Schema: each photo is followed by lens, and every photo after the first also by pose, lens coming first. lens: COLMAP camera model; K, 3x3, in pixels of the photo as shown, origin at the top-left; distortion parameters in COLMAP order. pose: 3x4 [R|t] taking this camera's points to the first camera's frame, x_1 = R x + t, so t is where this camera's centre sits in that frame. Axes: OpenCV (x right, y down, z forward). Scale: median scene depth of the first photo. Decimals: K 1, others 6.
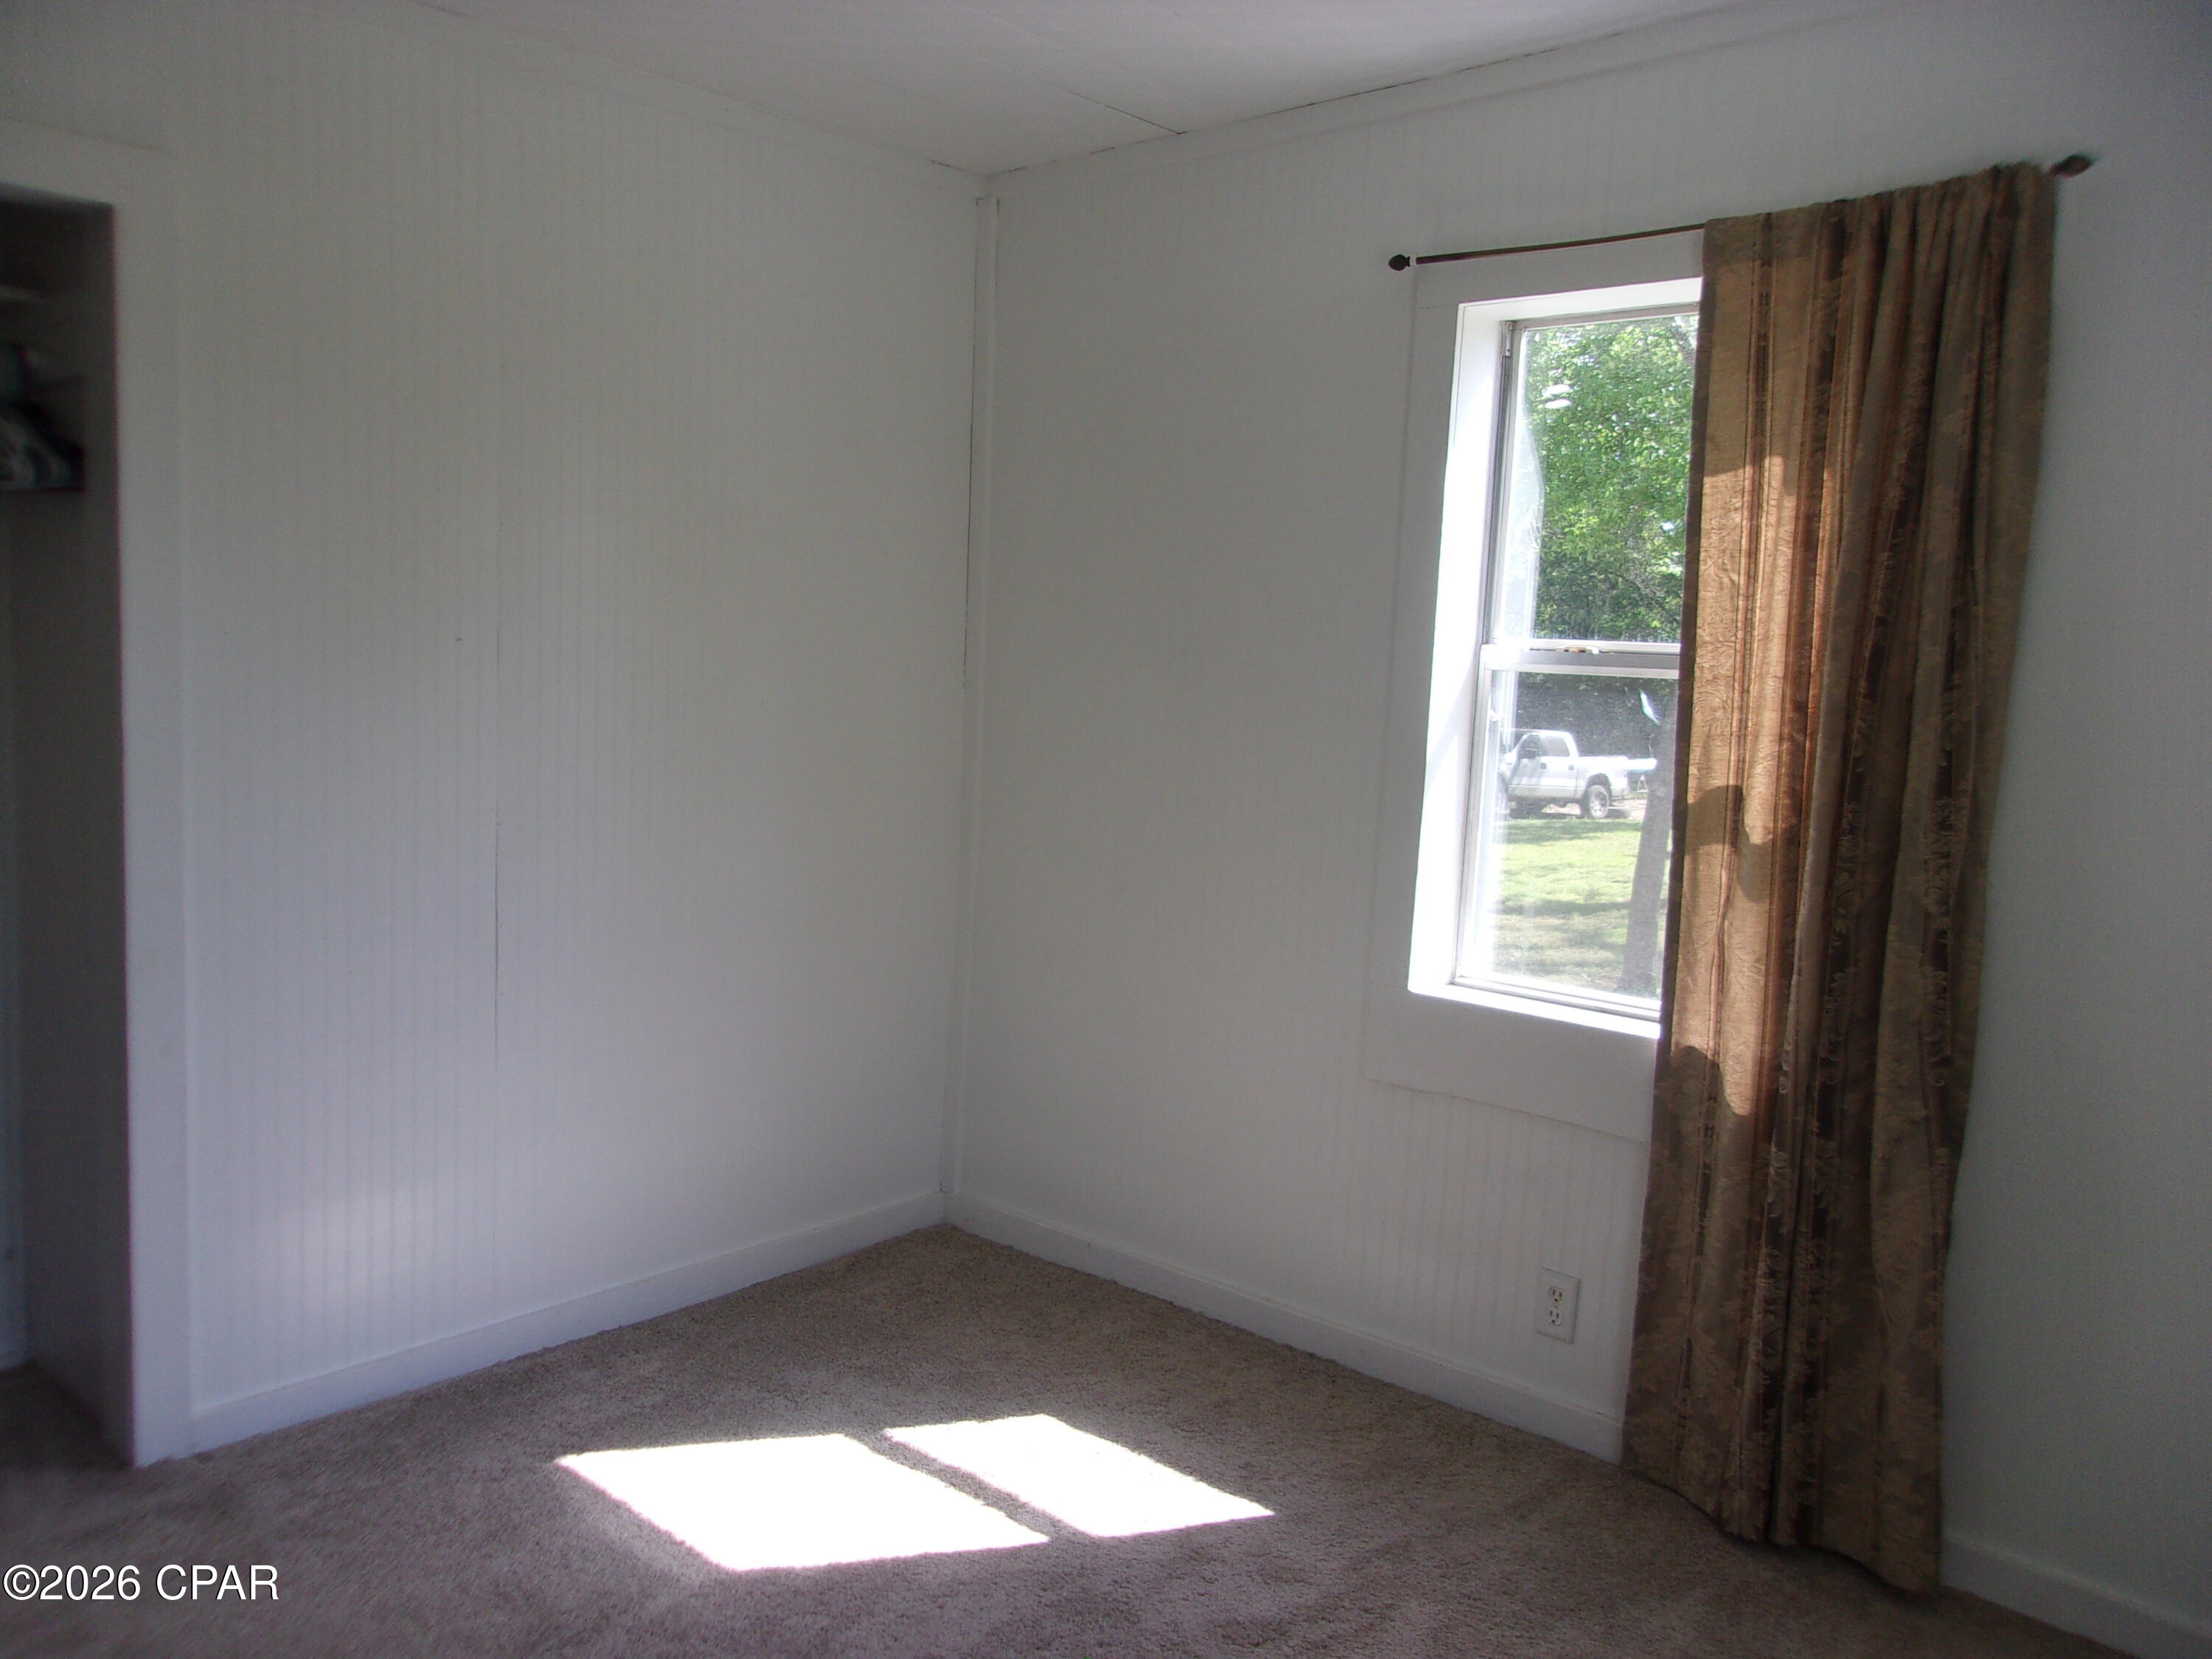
lens RADIAL K [[1791.4, 0, 1106.0], [0, 1791.4, 829.5], [0, 0, 1]] dist [0.003253, 0.006371]
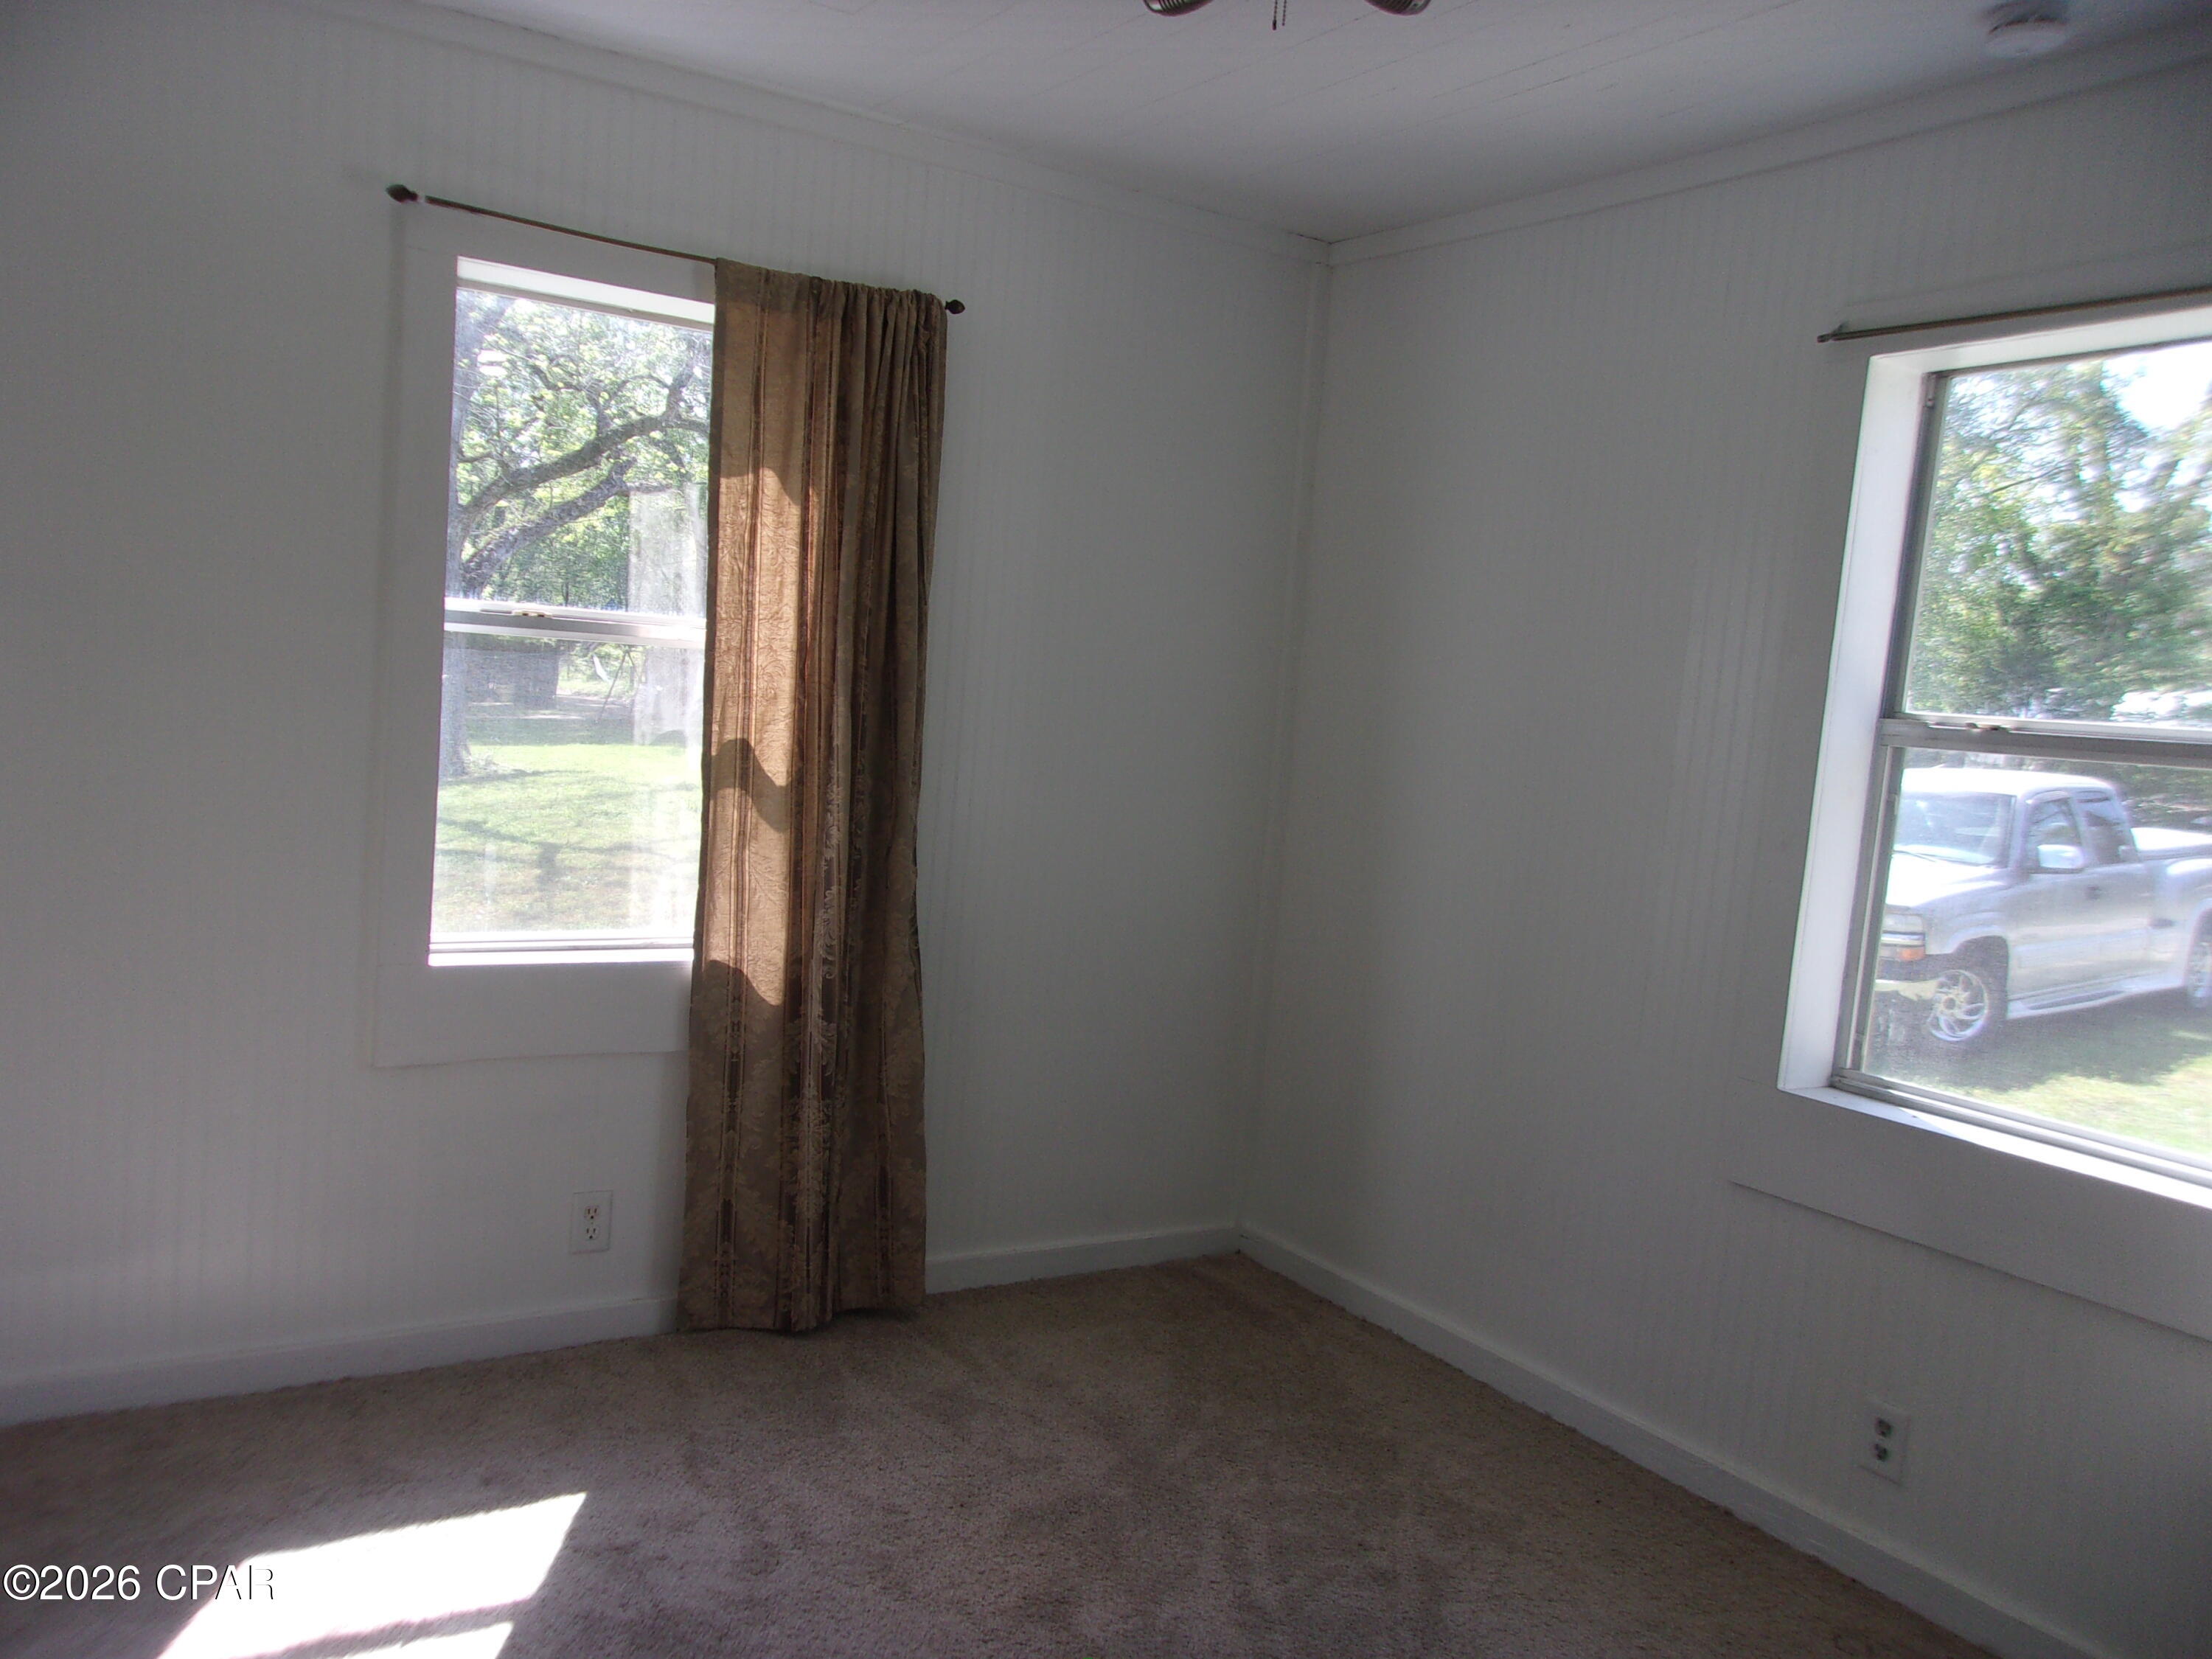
lens RADIAL K [[1747.7, 0, 1106.0], [0, 1747.7, 829.5], [0, 0, 1]] dist [-0.043578, 0.087836]
pose [[0.246527, -0.108355, 0.963059, -0.730245], [0.036074, 0.994067, 0.102609, -0.075759], [-0.968464, 0.009445, 0.248973, 0.474427]]
